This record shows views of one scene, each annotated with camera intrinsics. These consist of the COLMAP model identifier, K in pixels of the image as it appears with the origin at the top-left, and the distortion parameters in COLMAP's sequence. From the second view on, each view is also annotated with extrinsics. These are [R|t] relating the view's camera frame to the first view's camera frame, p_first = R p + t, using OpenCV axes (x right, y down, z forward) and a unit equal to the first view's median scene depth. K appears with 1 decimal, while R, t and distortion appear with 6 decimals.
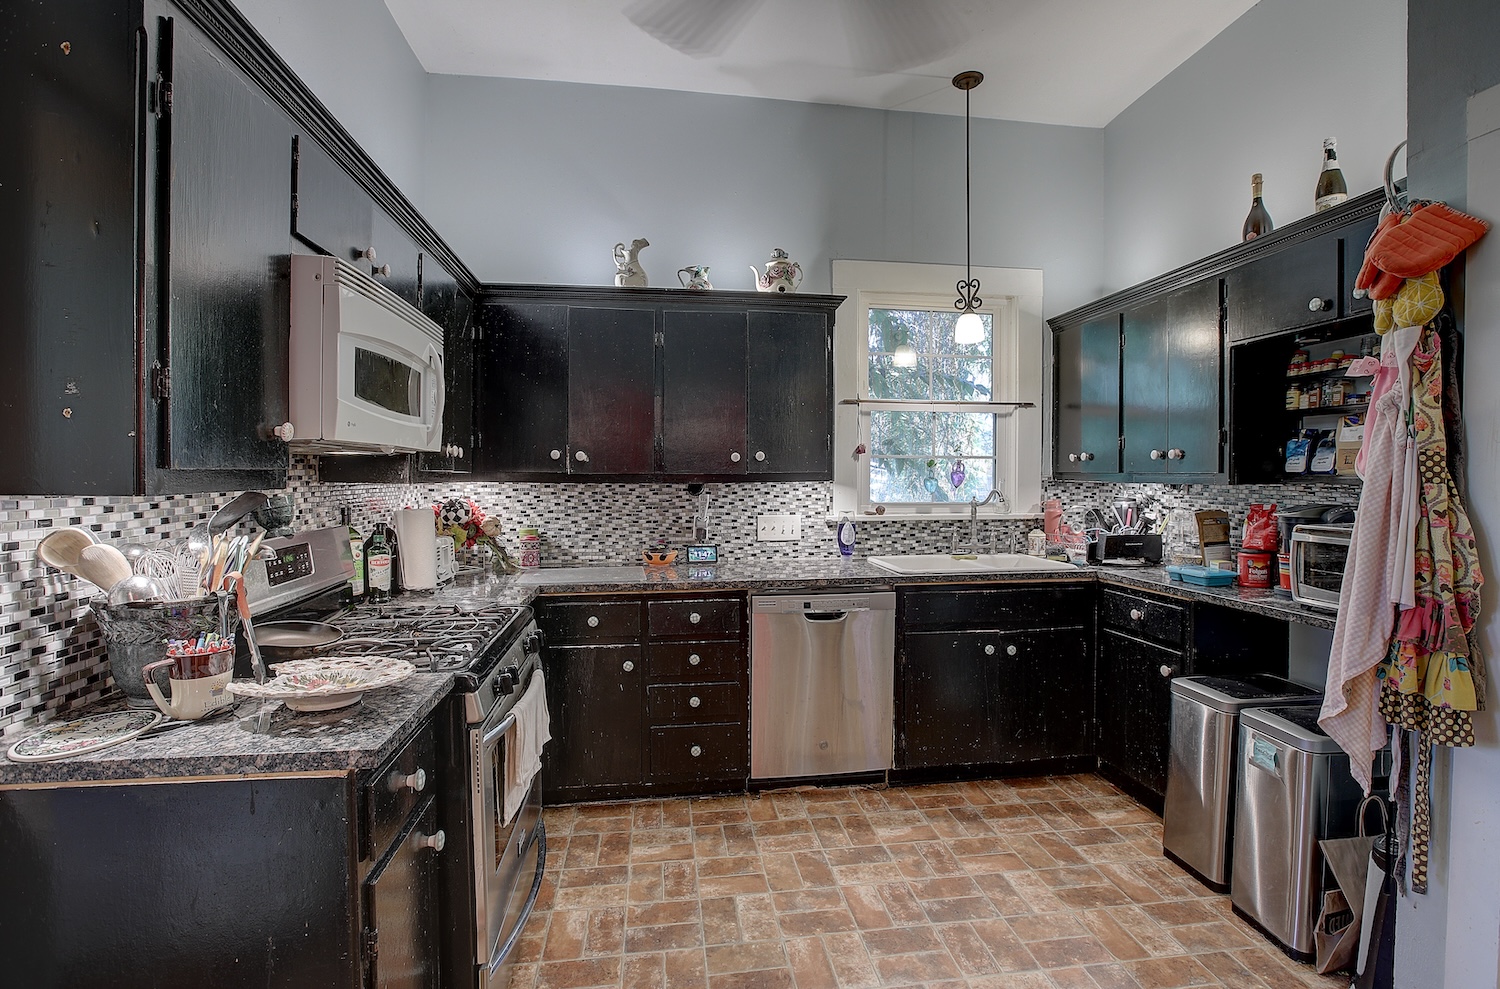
lens RADIAL K [[690.3, 0, 750.1], [0, 690.3, 489.6], [0, 0, 1]] dist [-0.047552, 0.013404]
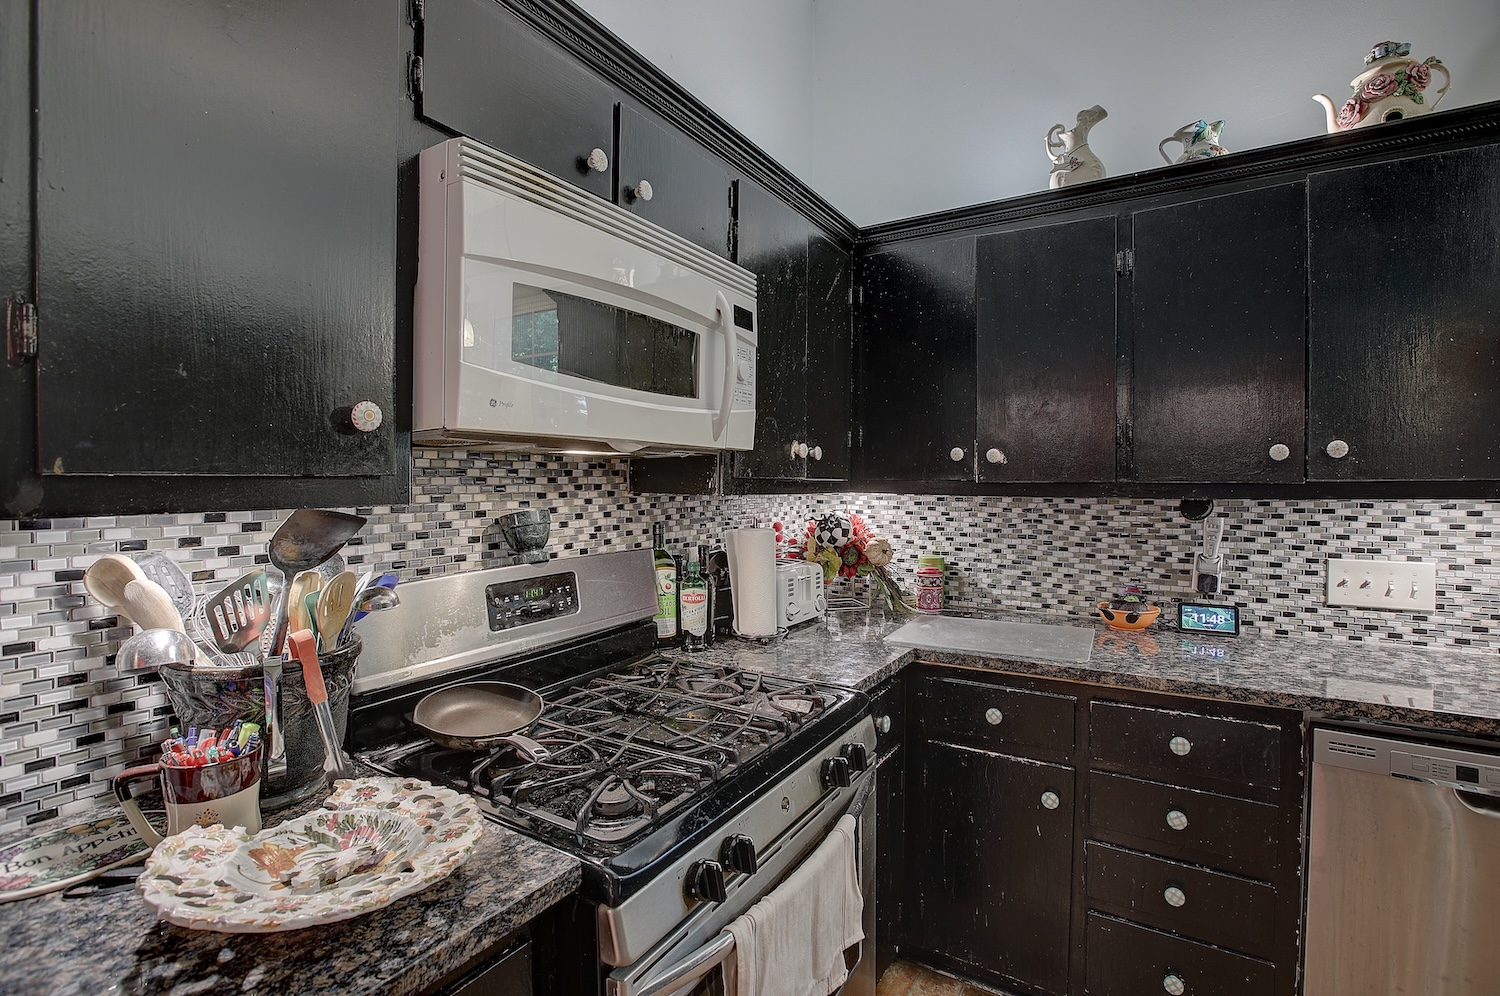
lens RADIAL K [[690.3, 0, 745.6], [0, 690.3, 493.7], [0, 0, 1]] dist [-0.047552, 0.013404]
pose [[0.765751, 0.011224, -0.643039, -0.001812], [-0.014980, 0.999888, -0.000387, -0.008023], [0.642963, 0.009929, 0.765833, 0.335171]]
